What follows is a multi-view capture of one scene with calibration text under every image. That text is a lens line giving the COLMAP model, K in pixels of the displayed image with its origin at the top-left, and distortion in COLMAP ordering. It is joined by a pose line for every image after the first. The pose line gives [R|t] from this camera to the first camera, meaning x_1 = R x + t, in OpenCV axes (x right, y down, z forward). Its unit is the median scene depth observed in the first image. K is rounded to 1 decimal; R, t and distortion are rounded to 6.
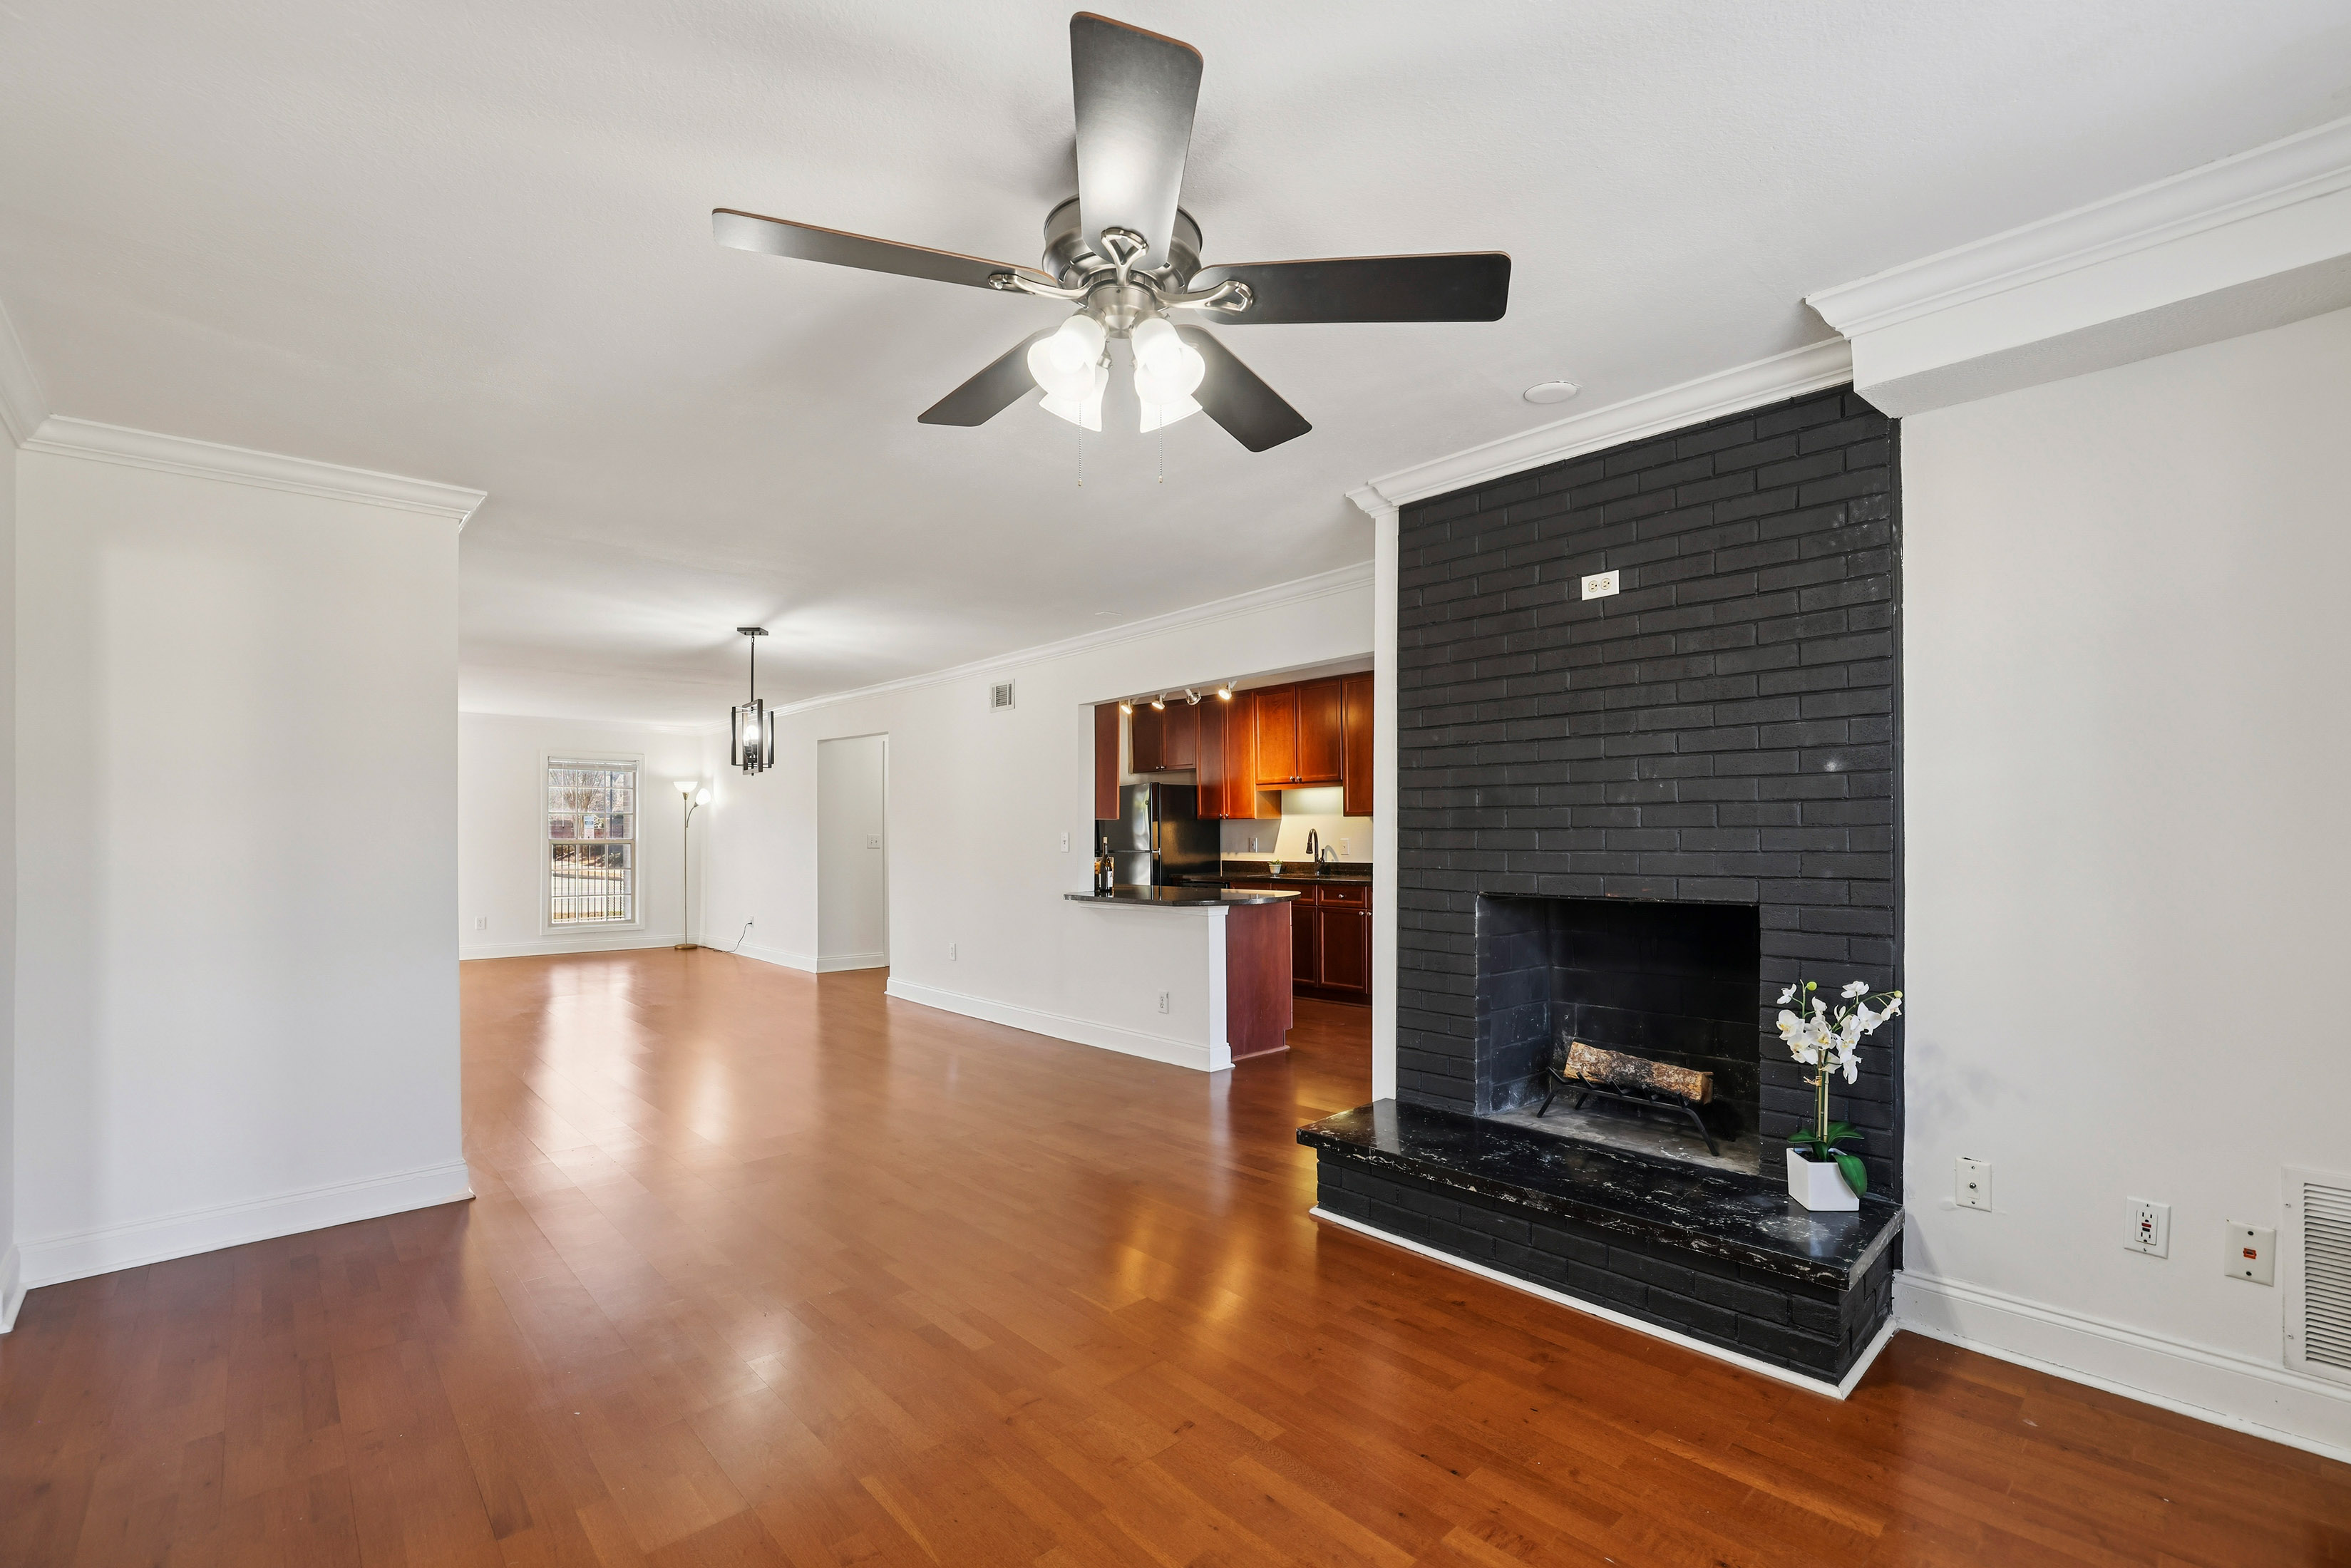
lens RADIAL K [[1015.0, 0, 1183.1], [0, 1015.0, 823.6], [0, 0, 1]] dist [-0.001012, -0.000028]
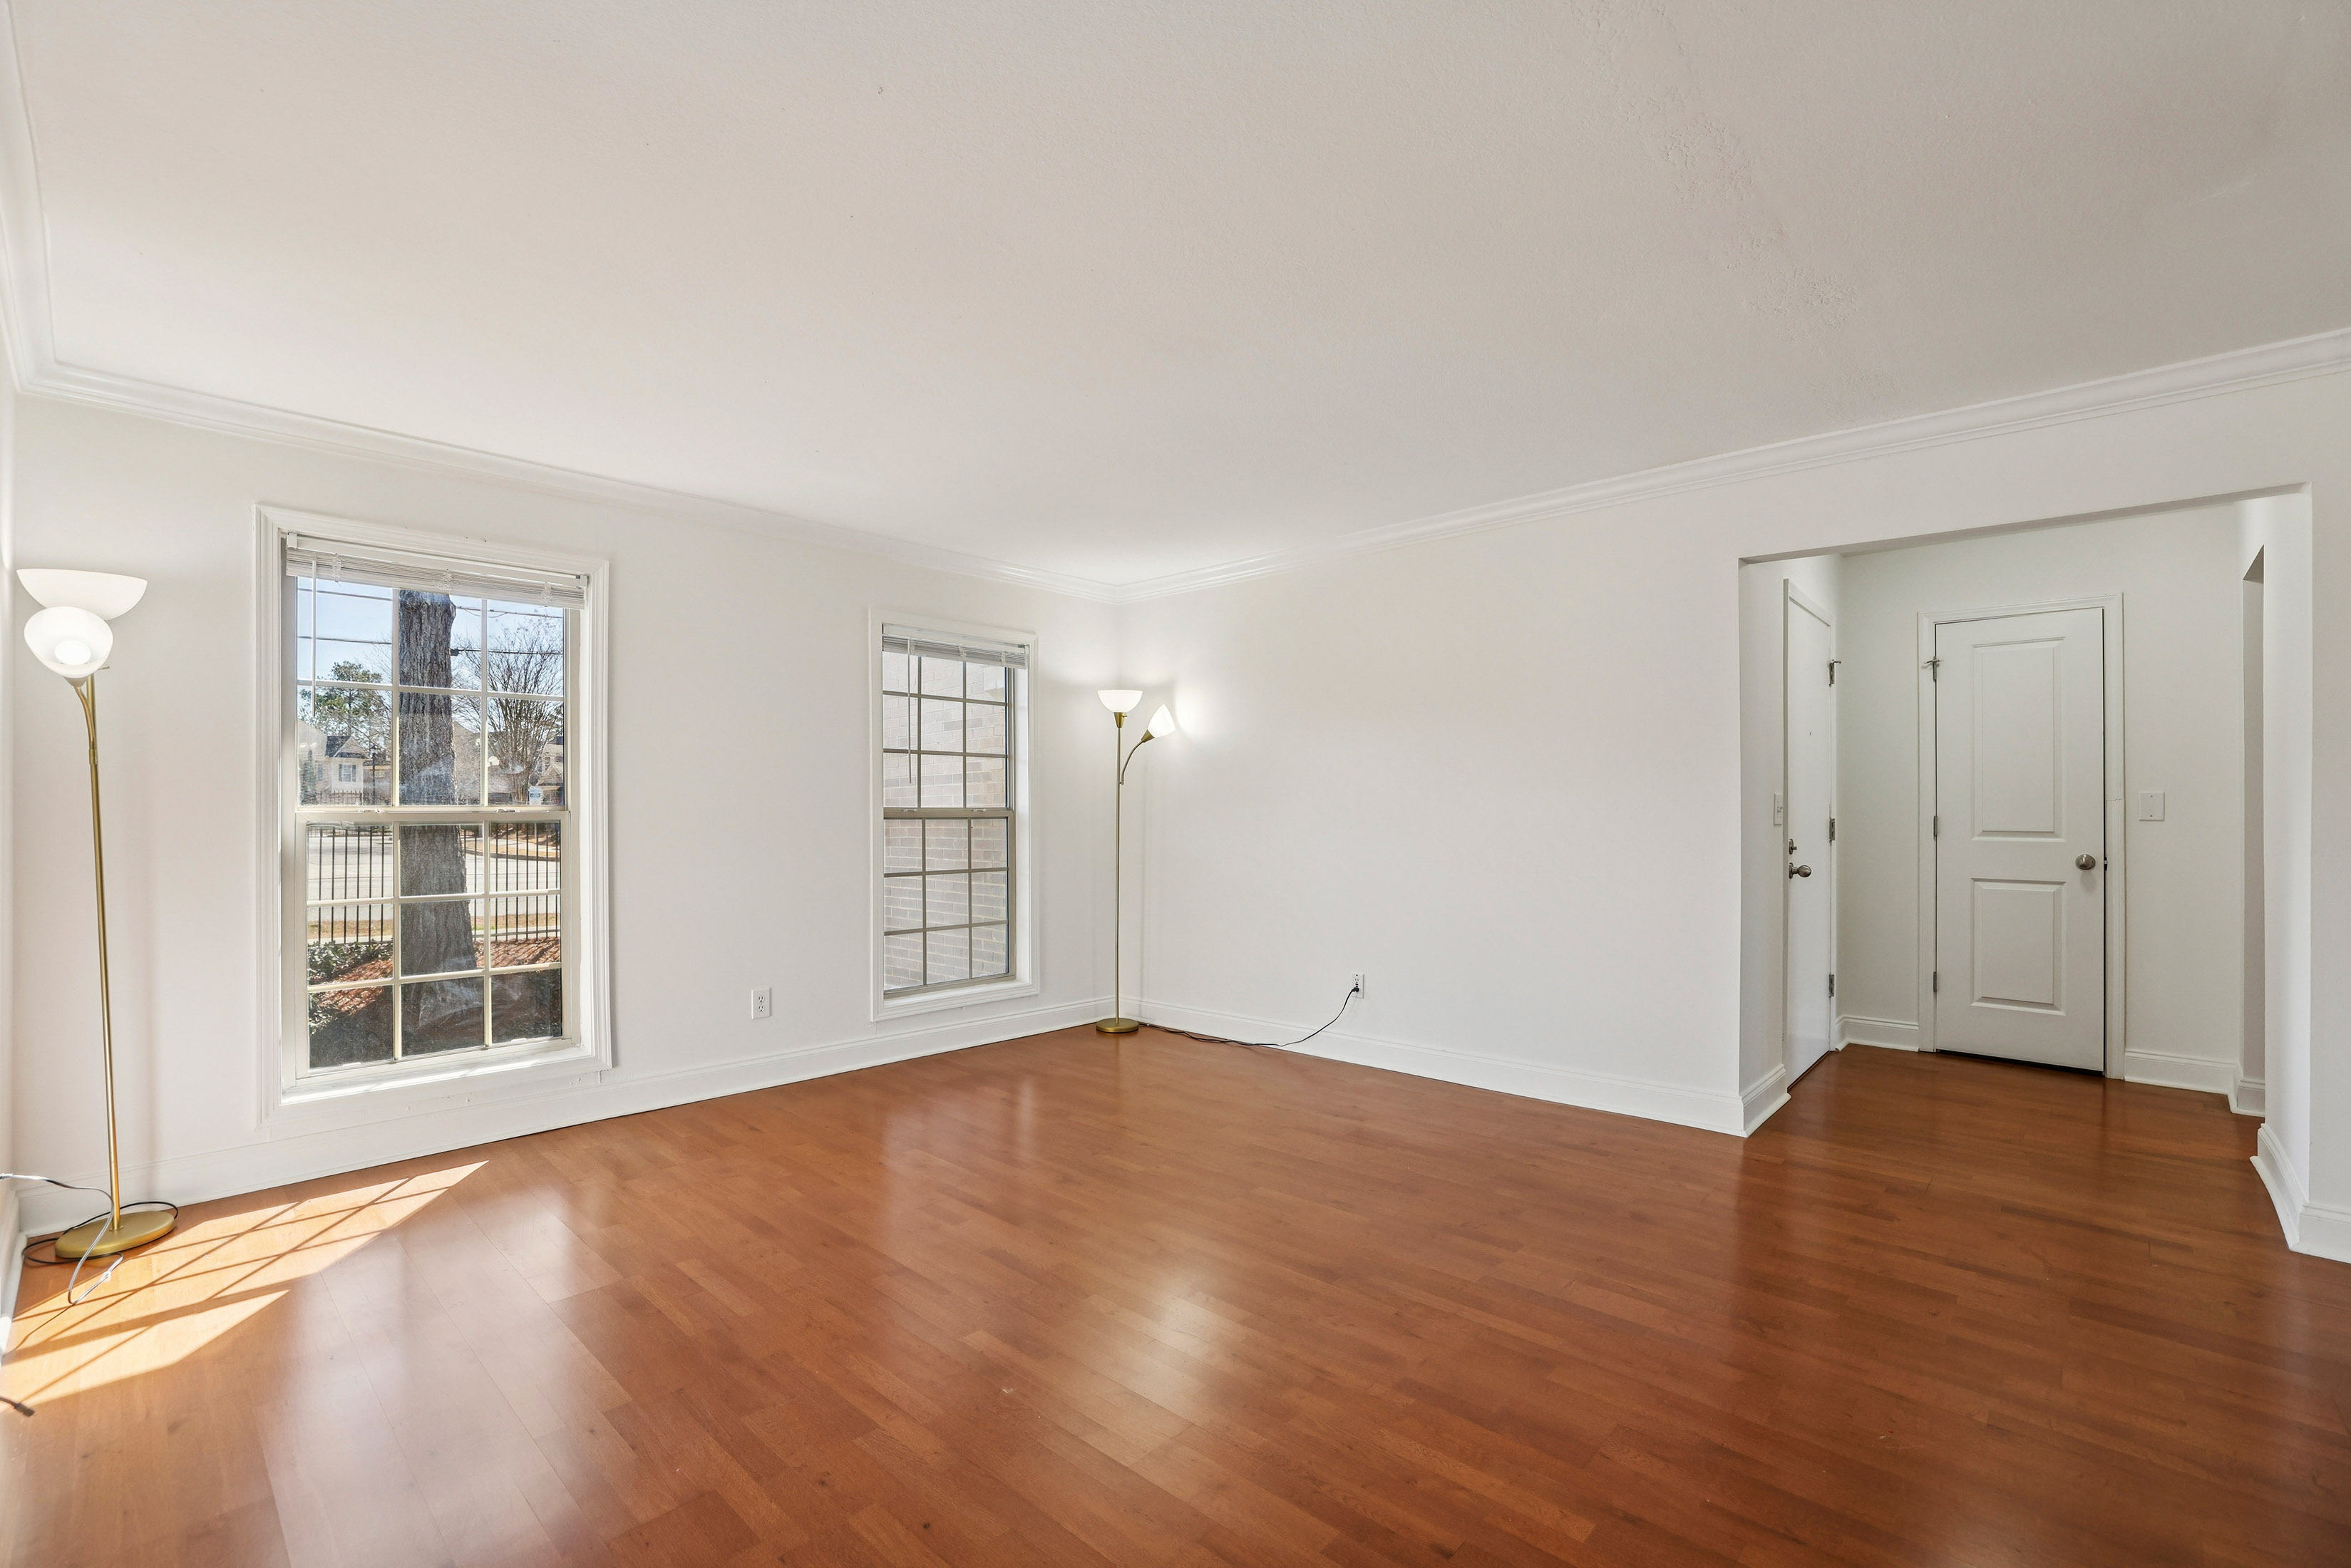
lens RADIAL K [[1034.6, 0, 1177.2], [0, 1034.6, 801.8], [0, 0, 1]] dist [0.000048, 0.000316]
pose [[0.997439, 0.002038, 0.071497, -0.671999], [-0.002322, 0.999990, 0.003888, 0.014140], [-0.071488, -0.004044, 0.997433, 0.673192]]
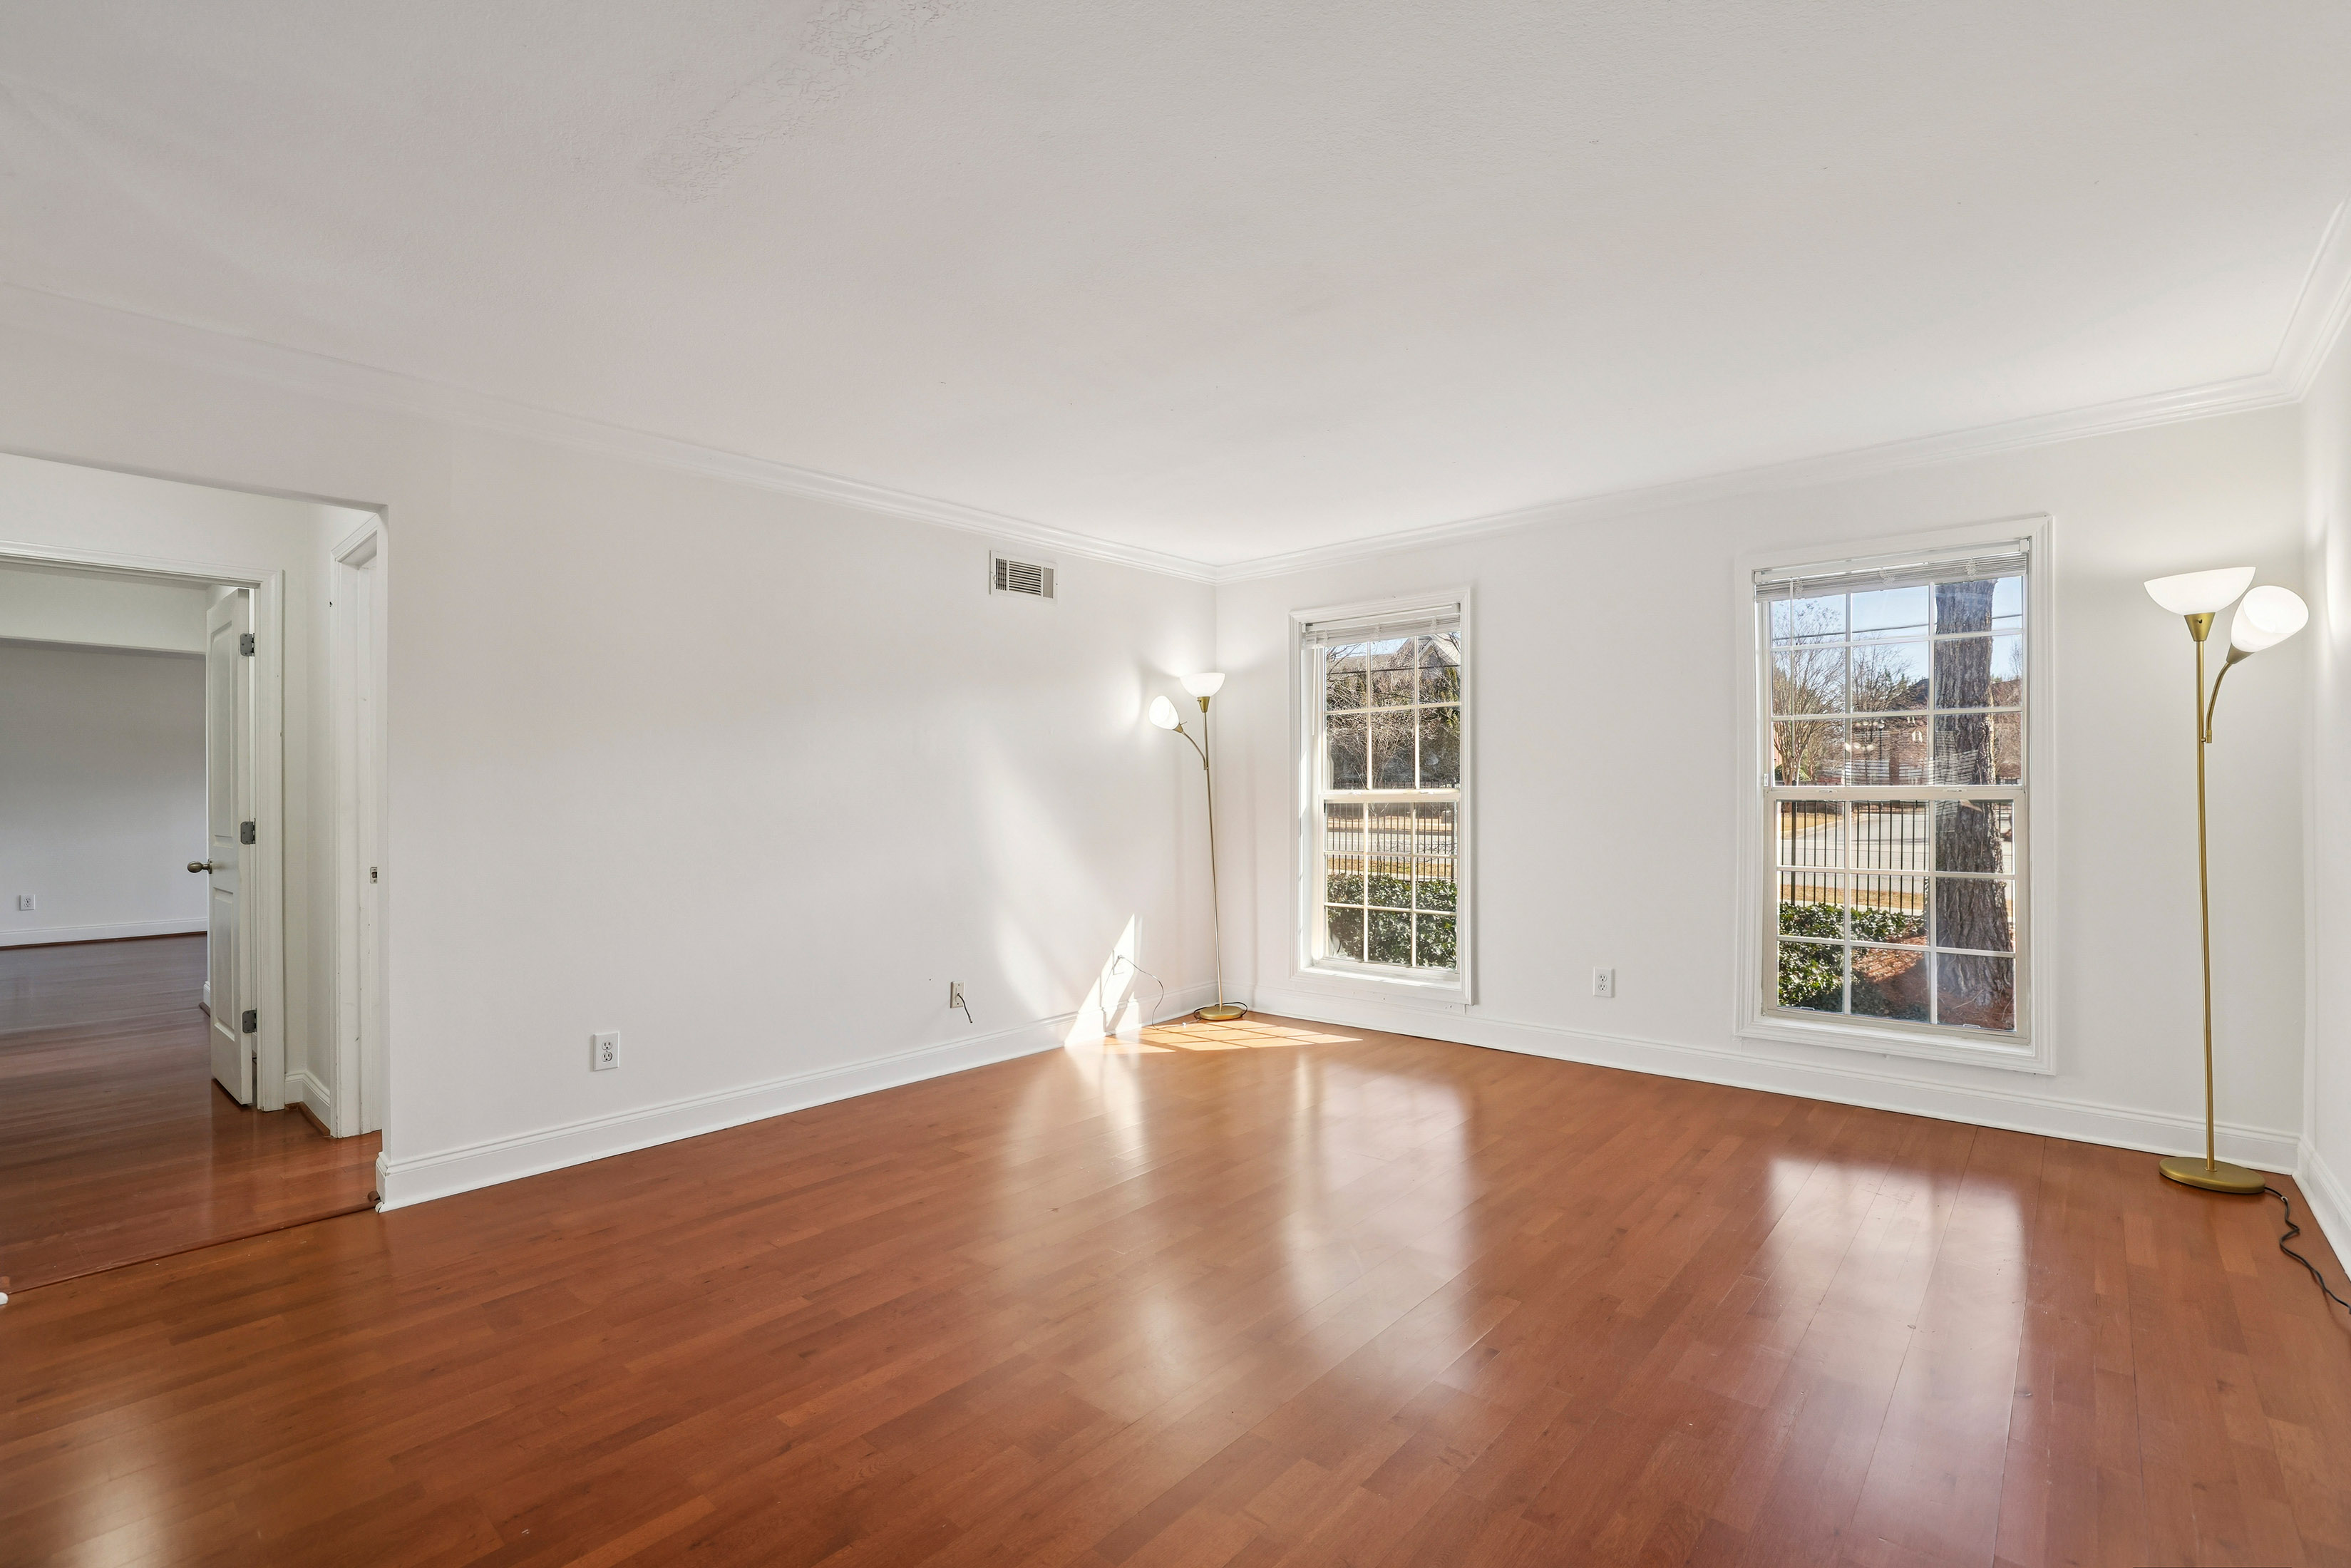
lens RADIAL K [[1055.6, 0, 1165.5], [0, 1055.6, 798.9], [0, 0, 1]] dist [-0.021612, 0.000919]
pose [[0.113880, 0.007074, -0.993469, -0.330604], [0.018932, 0.999778, 0.009289, 0.015221], [0.993314, -0.019866, 0.113721, 0.931445]]
